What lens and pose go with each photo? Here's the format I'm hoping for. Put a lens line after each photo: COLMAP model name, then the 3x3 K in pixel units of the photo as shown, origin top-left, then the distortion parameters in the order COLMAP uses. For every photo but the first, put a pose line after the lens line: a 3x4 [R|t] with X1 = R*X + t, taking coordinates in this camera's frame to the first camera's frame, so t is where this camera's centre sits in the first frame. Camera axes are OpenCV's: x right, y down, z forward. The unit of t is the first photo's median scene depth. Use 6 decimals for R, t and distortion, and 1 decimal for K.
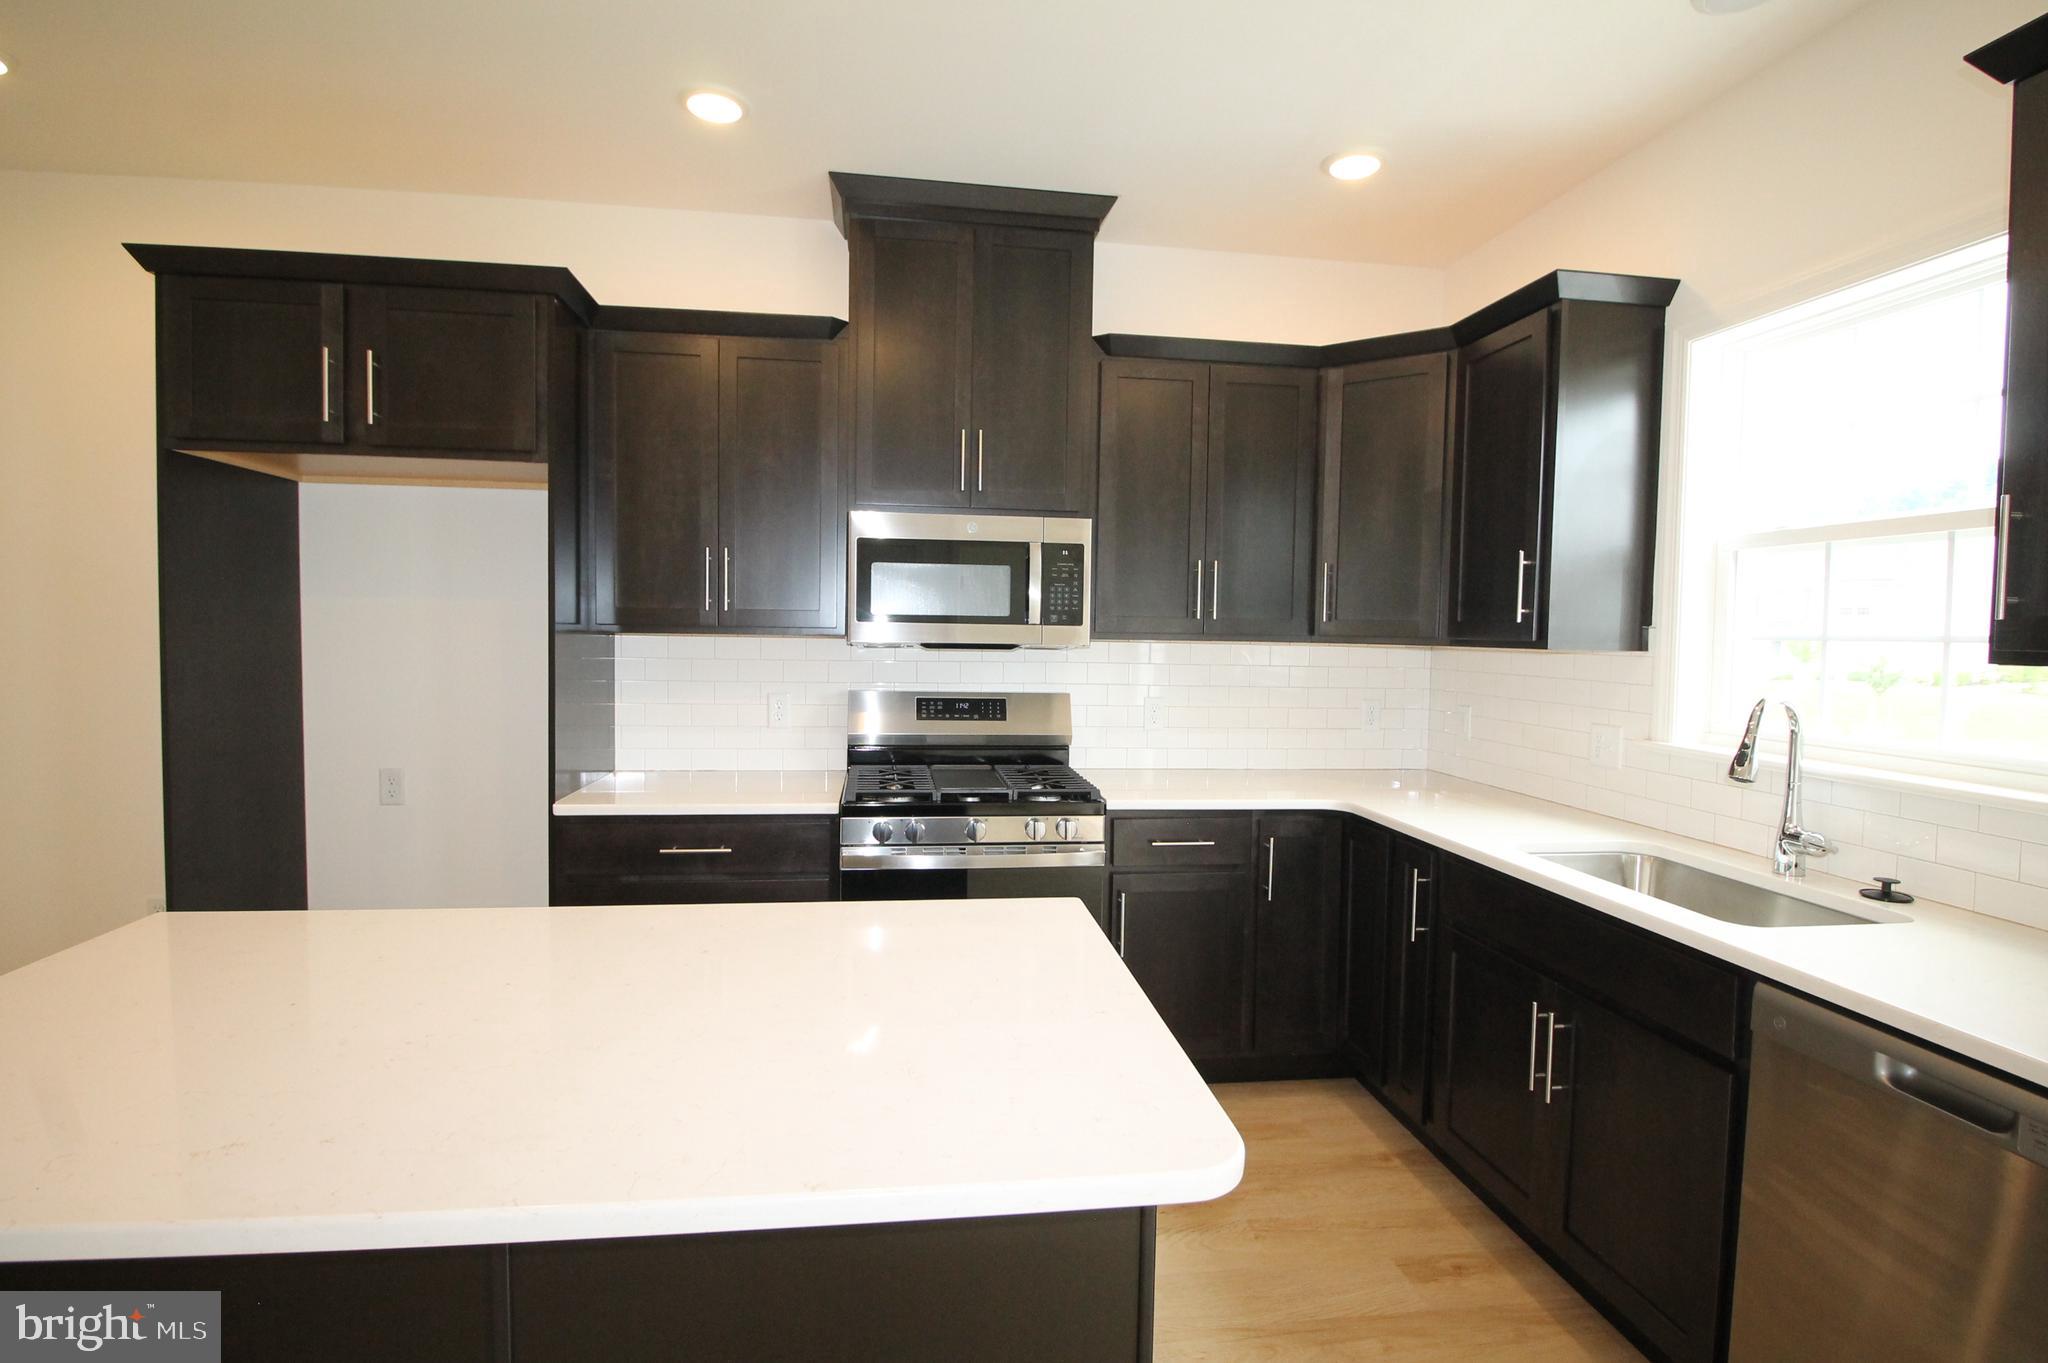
lens RADIAL K [[997.9, 0, 1028.3], [0, 997.9, 680.4], [0, 0, 1]] dist [-0.006988, -0.002748]
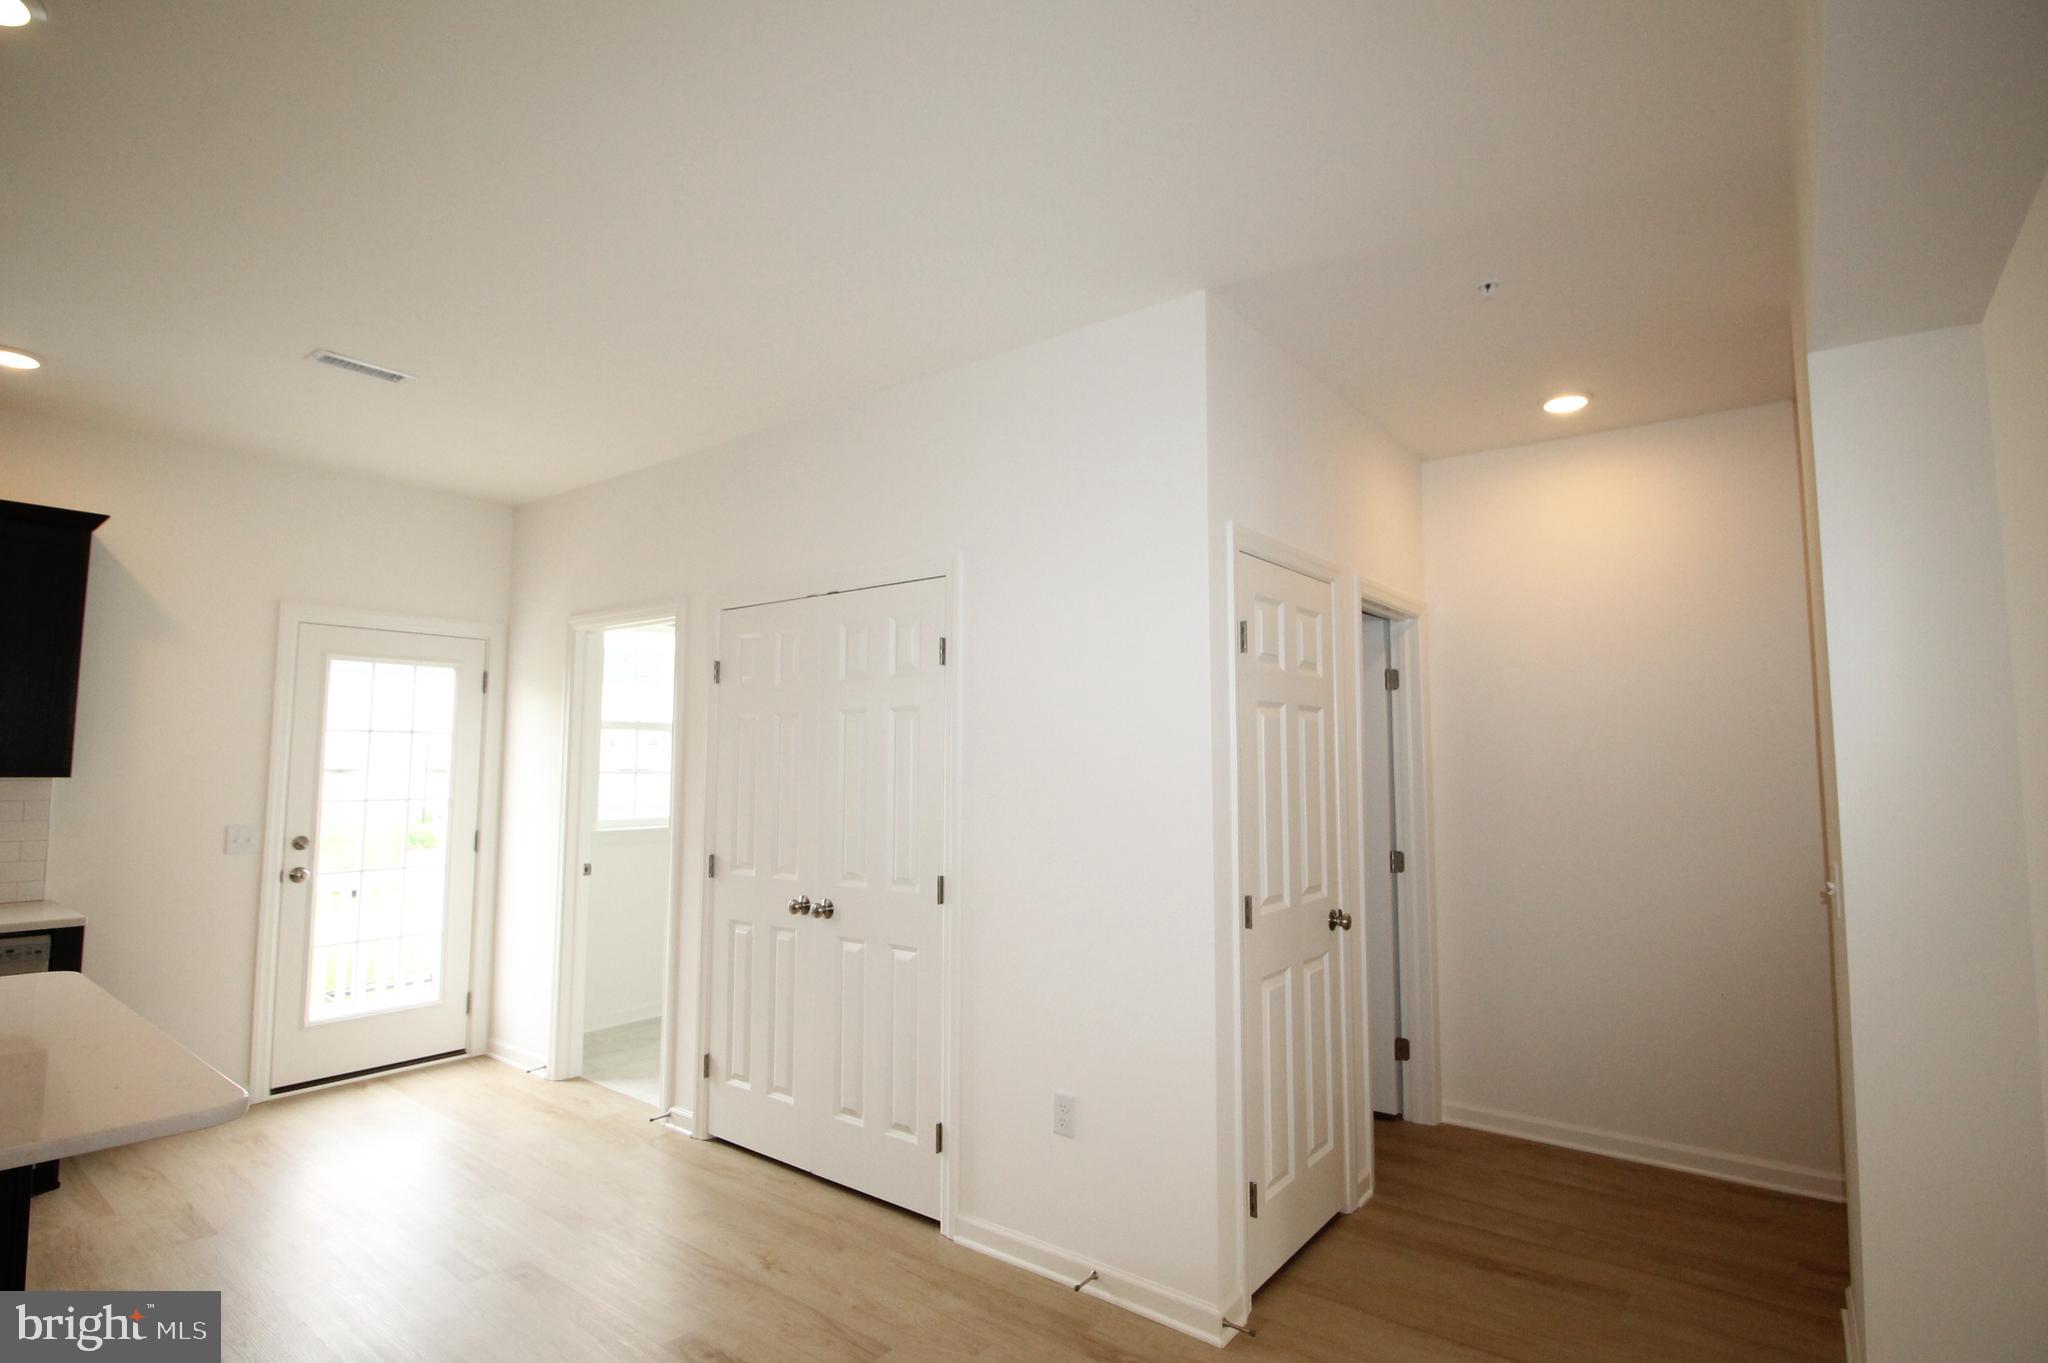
lens RADIAL K [[997.9, 0, 1020.8], [0, 997.9, 687.1], [0, 0, 1]] dist [-0.006988, -0.002748]
pose [[-0.705066, 0.047298, 0.707563, -1.447083], [0.028656, 0.998859, -0.038216, -0.086477], [-0.708563, -0.006669, -0.705616, 1.632971]]
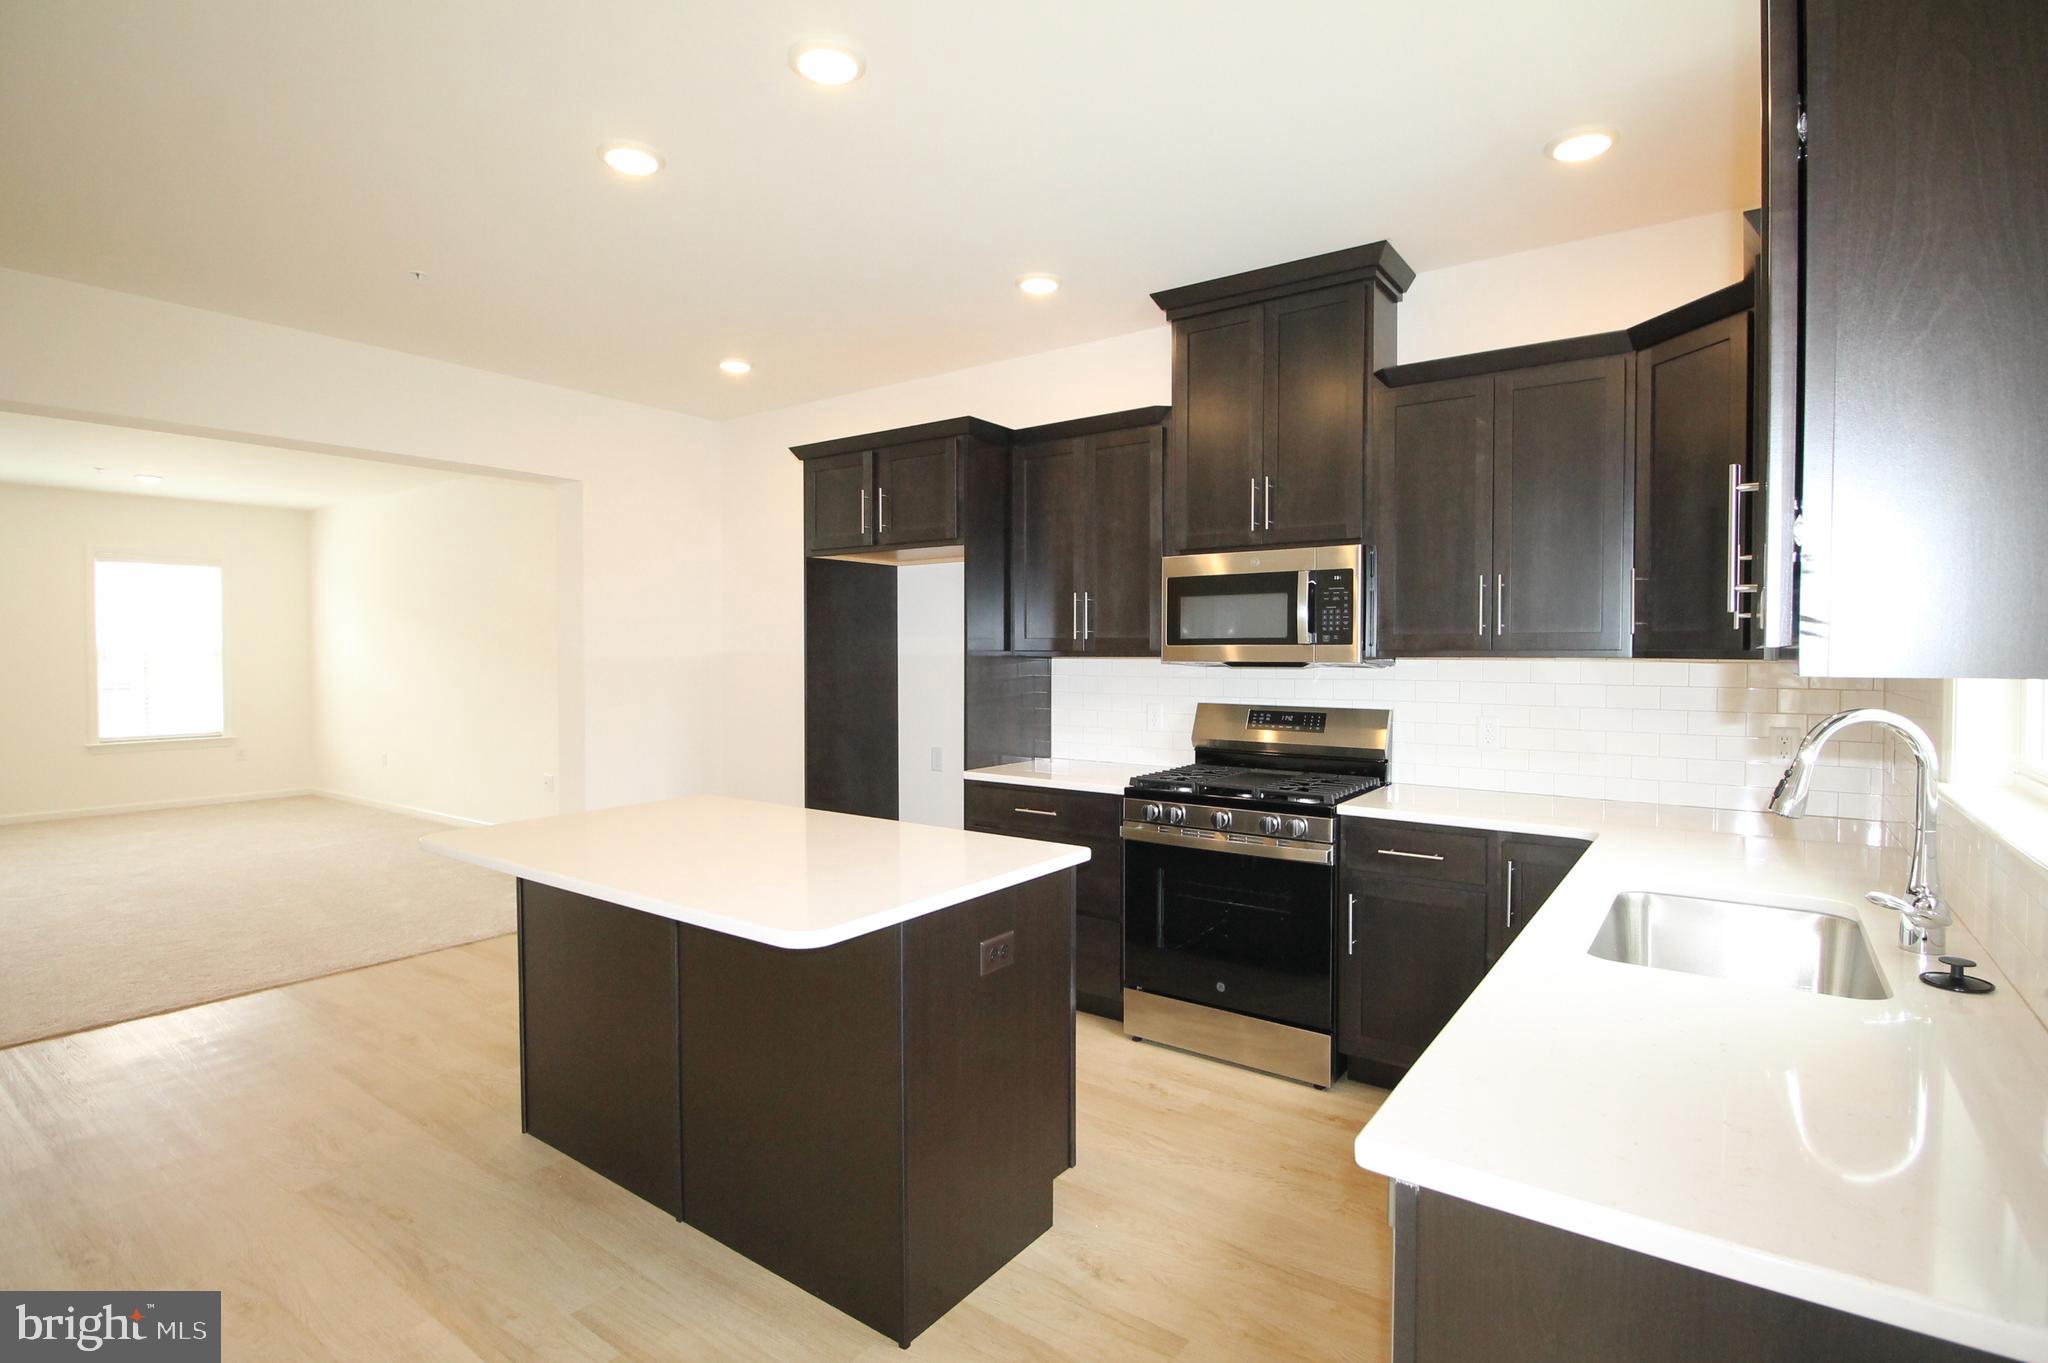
lens RADIAL K [[997.9, 0, 1025.7], [0, 997.9, 679.6], [0, 0, 1]] dist [-0.006988, -0.002748]
pose [[0.721849, 0.001760, -0.692048, 0.548459], [-0.021190, 0.999584, -0.019560, 0.011673], [0.691726, 0.028784, 0.721586, -0.017684]]
